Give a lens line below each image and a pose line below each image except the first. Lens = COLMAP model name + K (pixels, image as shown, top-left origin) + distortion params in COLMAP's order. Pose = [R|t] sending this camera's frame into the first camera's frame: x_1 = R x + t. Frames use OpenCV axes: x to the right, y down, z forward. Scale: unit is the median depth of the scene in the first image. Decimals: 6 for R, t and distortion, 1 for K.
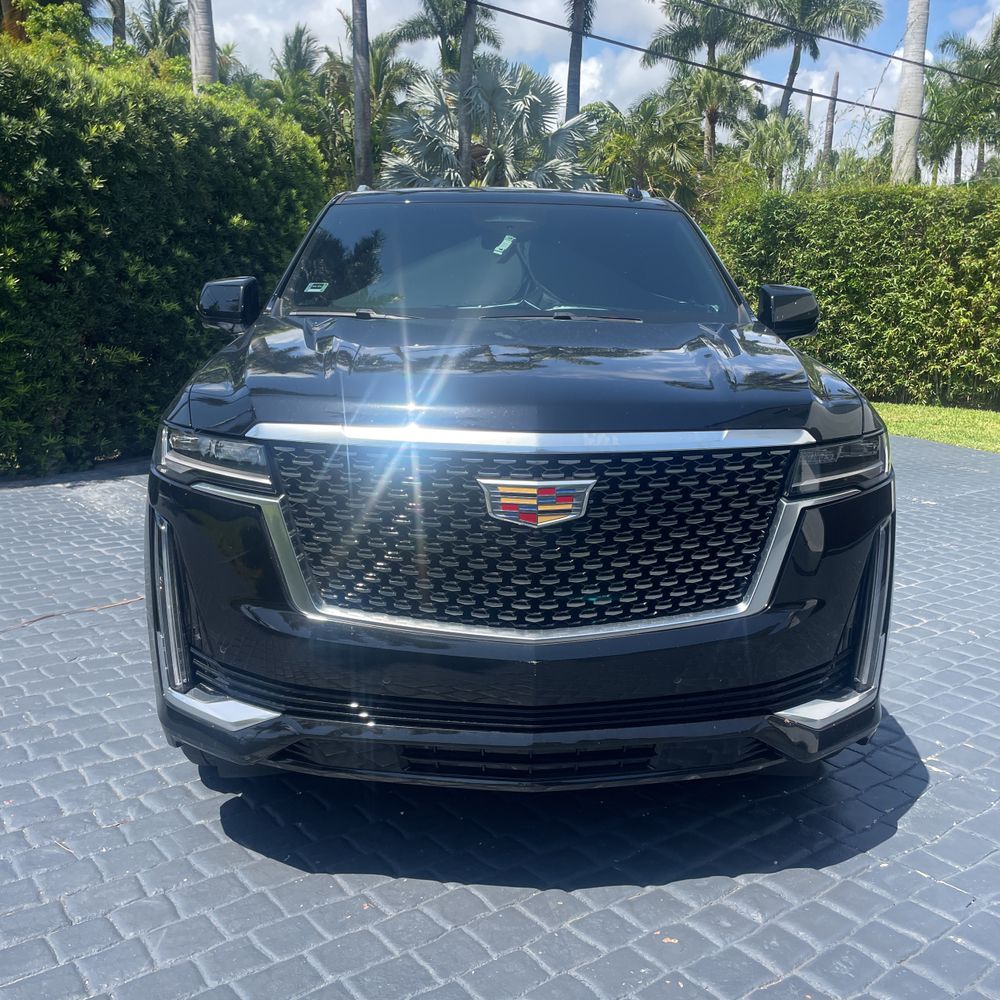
lens RADIAL K [[1022.6, 0, 498.4], [0, 1022.6, 505.9], [0, 0, 1]] dist [0.024161, 0.000000]
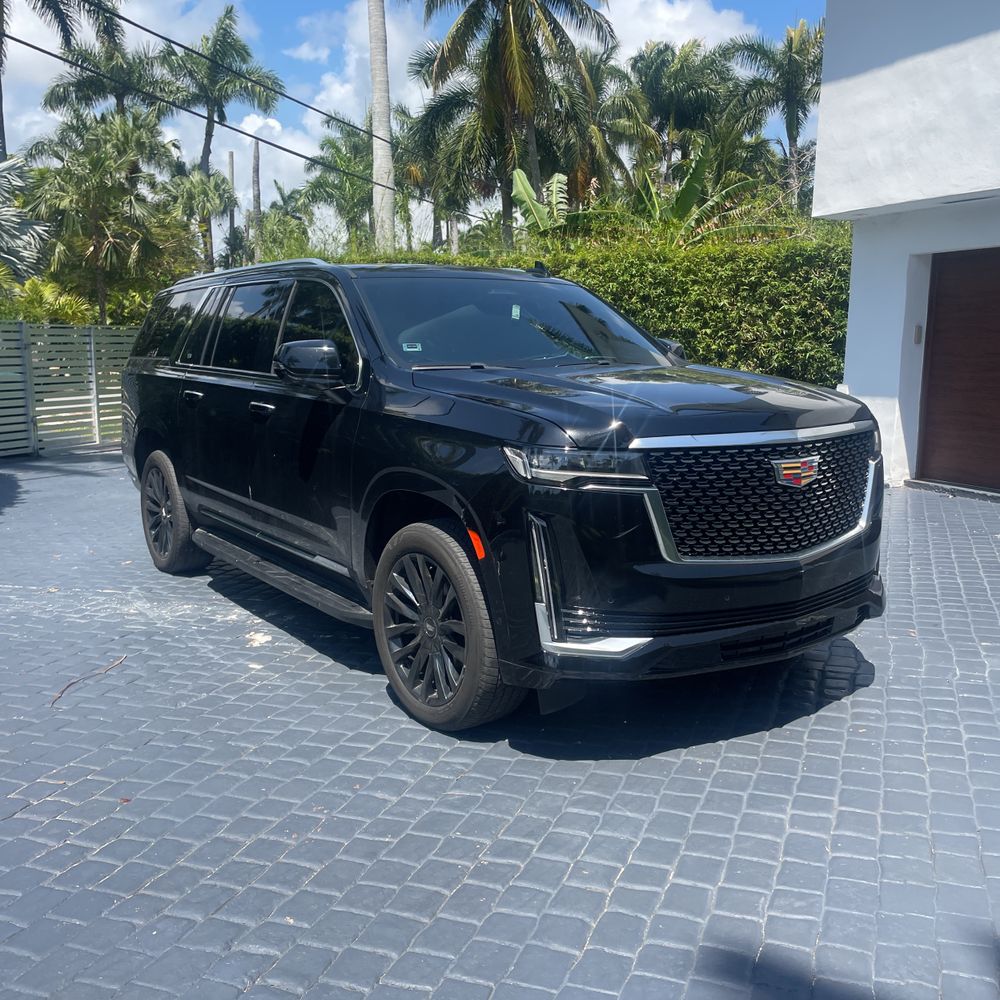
lens RADIAL K [[1022.6, 0, 505.6], [0, 1022.6, 492.2], [0, 0, 1]] dist [0.024161, 0.000000]
pose [[0.831039, -0.096469, 0.547784, -0.968188], [0.128371, 0.991522, -0.020136, 0.001438], [-0.541198, 0.087053, 0.836377, -0.098029]]
